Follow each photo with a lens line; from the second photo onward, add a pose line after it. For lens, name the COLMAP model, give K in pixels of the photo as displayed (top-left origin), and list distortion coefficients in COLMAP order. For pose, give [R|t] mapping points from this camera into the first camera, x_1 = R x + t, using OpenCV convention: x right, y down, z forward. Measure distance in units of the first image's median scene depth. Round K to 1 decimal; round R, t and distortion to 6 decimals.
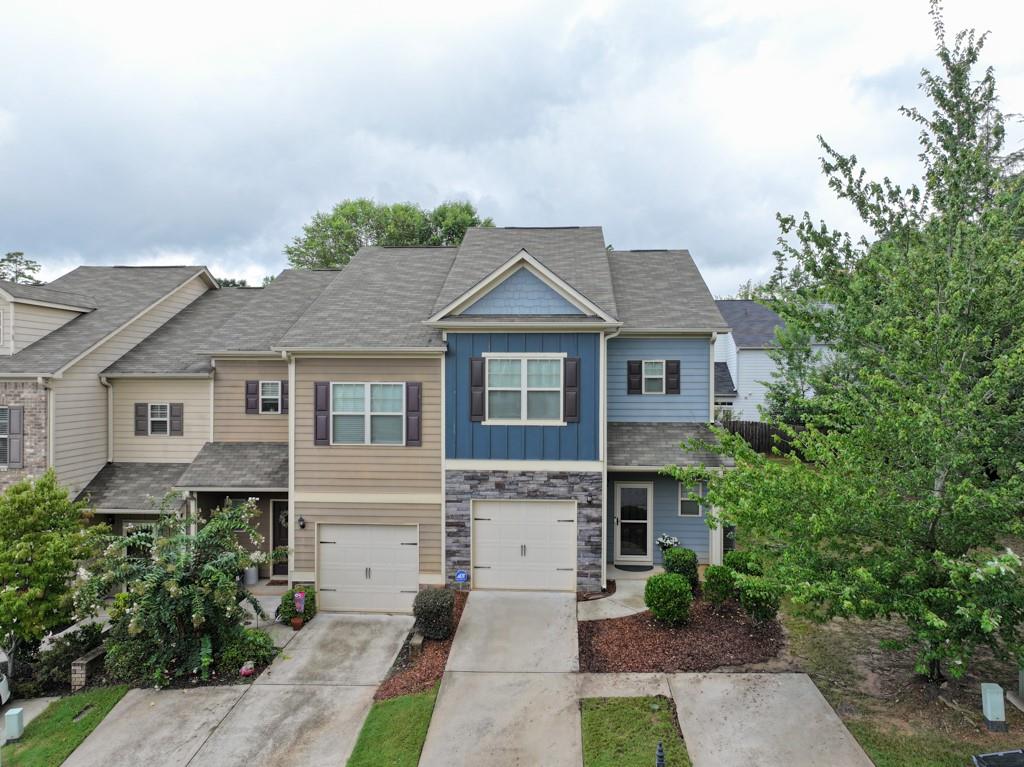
lens RADIAL K [[714.3, 0, 523.6], [0, 714.3, 383.2], [0, 0, 1]] dist [0.007935, 0.000914]
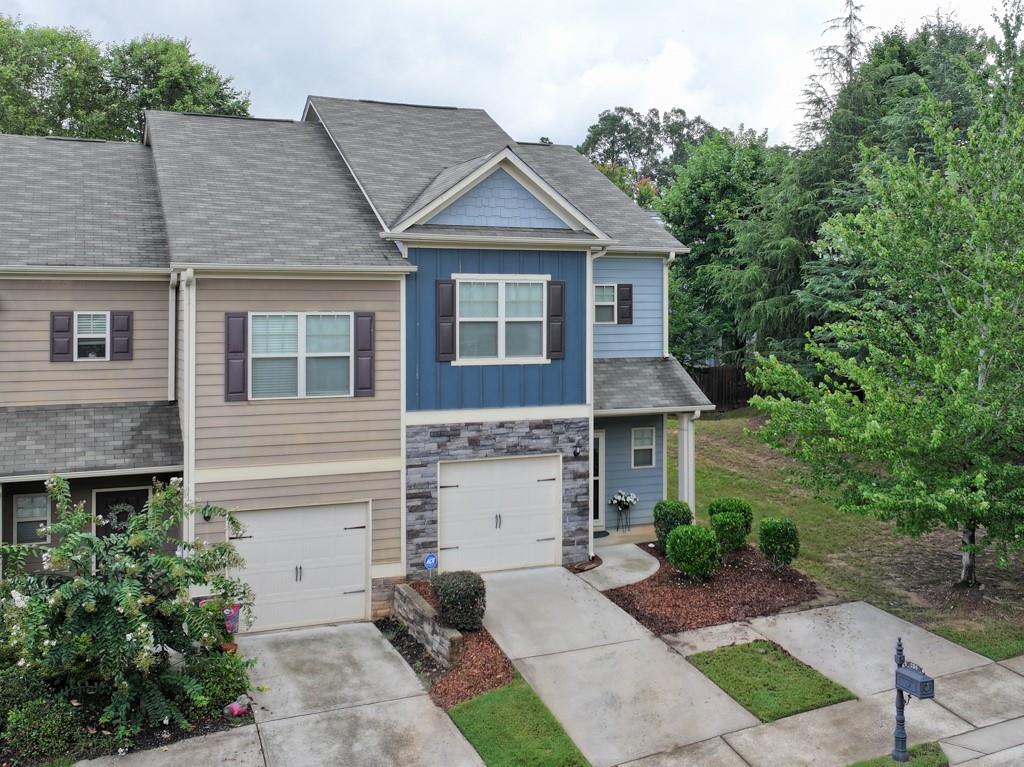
lens RADIAL K [[1083.6, 0, 572.3], [0, 1083.6, 299.0], [0, 0, 1]] dist [0.015601, -0.010114]
pose [[0.885476, -0.000782, 0.464684, -0.494920], [0.007156, 0.999903, -0.011953, 0.000362], [-0.464630, 0.013909, 0.885396, -0.117524]]
